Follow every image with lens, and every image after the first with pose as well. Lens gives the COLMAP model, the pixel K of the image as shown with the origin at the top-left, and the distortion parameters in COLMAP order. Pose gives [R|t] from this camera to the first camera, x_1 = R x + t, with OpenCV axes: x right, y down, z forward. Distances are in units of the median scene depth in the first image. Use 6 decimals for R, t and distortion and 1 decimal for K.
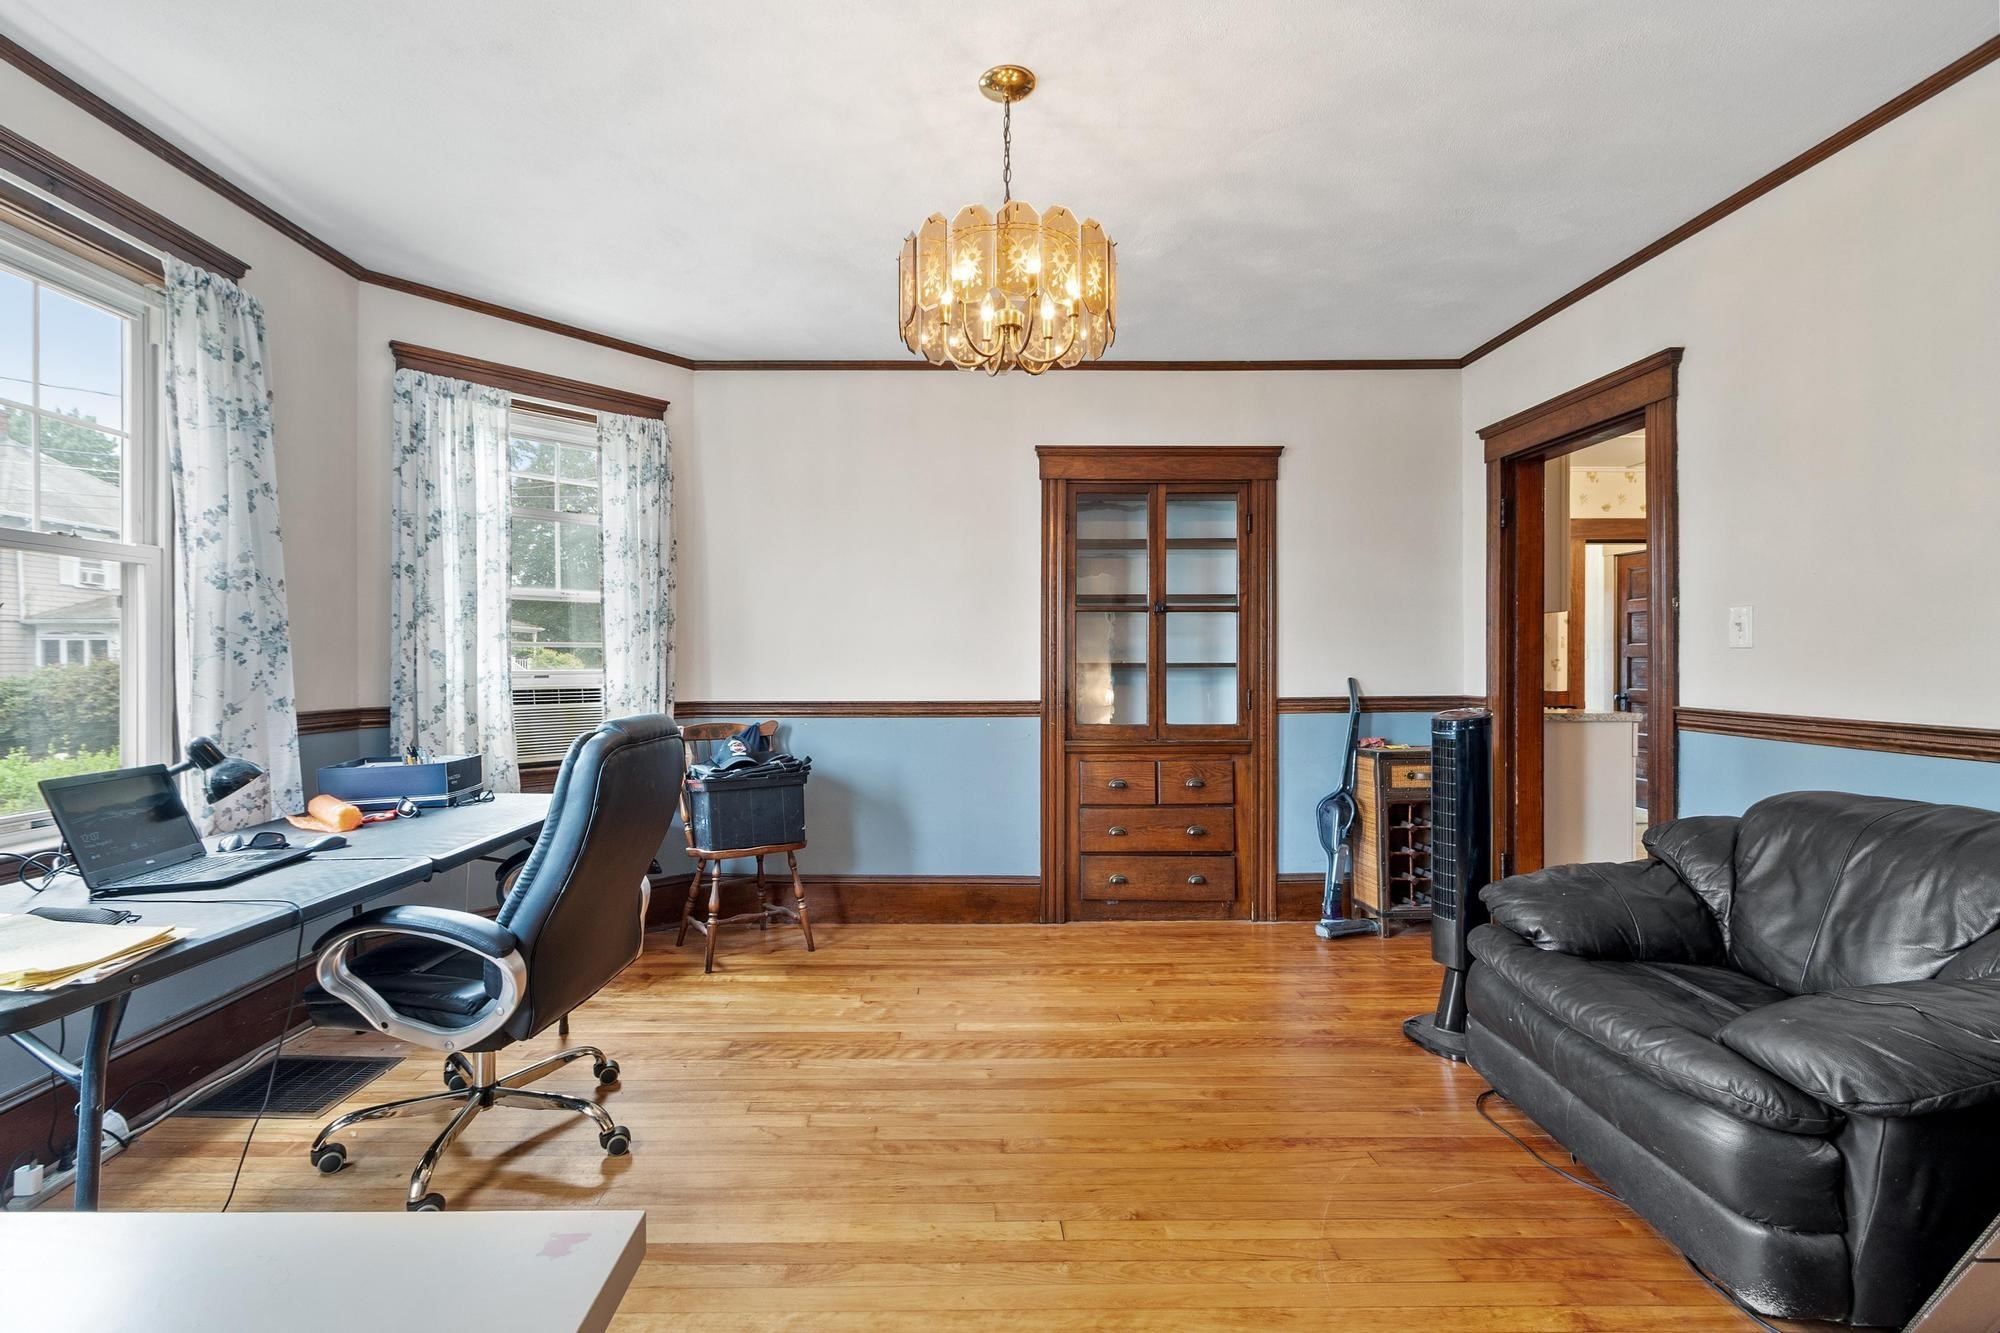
lens RADIAL K [[884.9, 0, 964.0], [0, 884.9, 673.3], [0, 0, 1]] dist [0.000682, -0.000691]
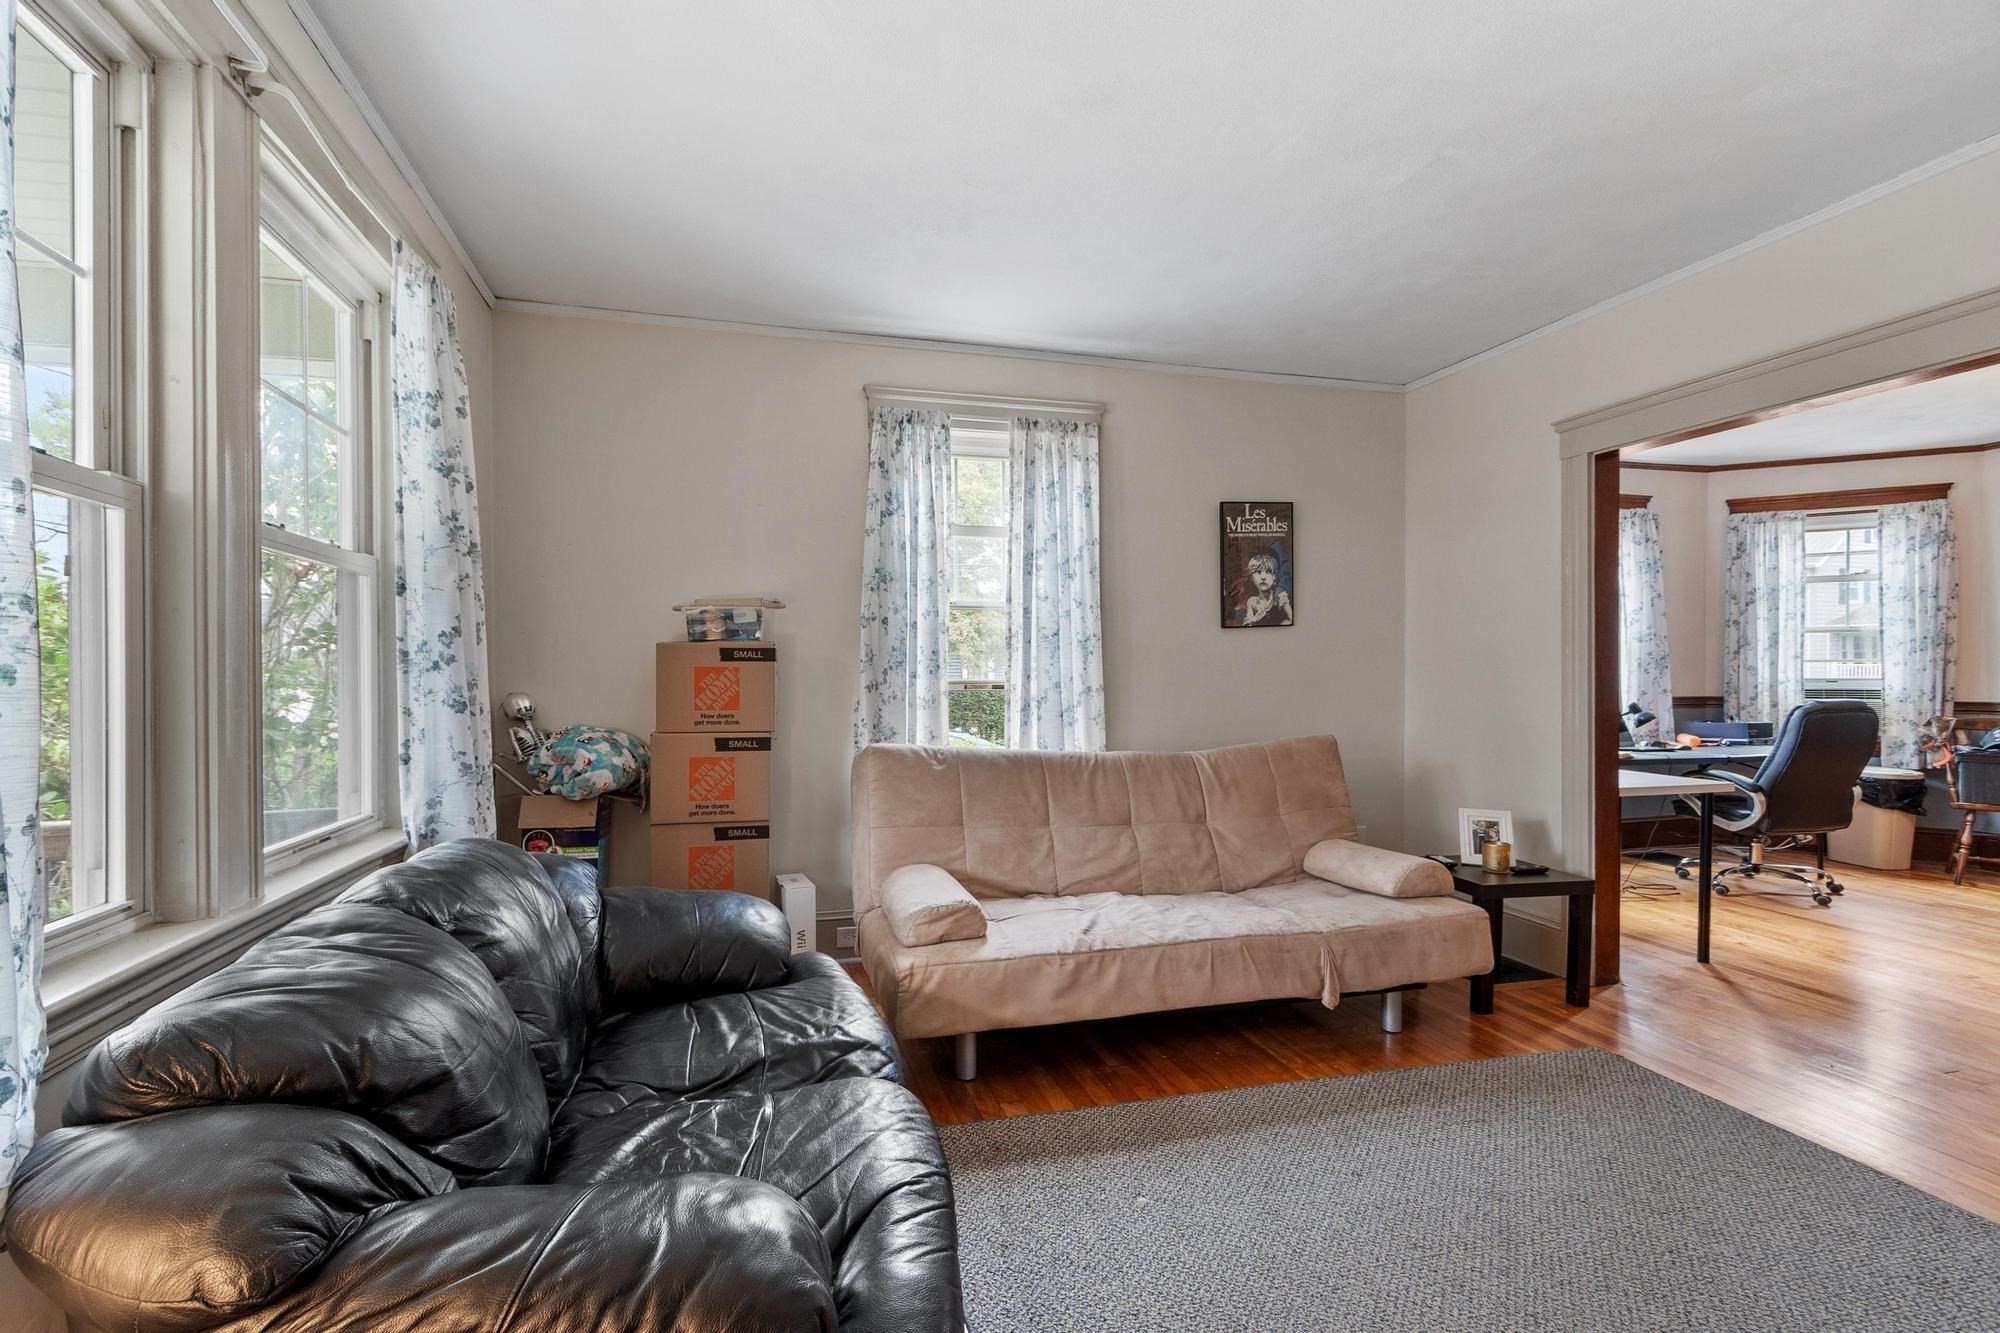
lens RADIAL K [[884.9, 0, 964.0], [0, 884.9, 673.3], [0, 0, 1]] dist [0.000682, -0.000691]
pose [[0.239309, 0.002949, -0.970939, 0.776146], [-0.010795, 0.999942, 0.000376, 0.005782], [0.970883, 0.010391, 0.239327, -0.997715]]
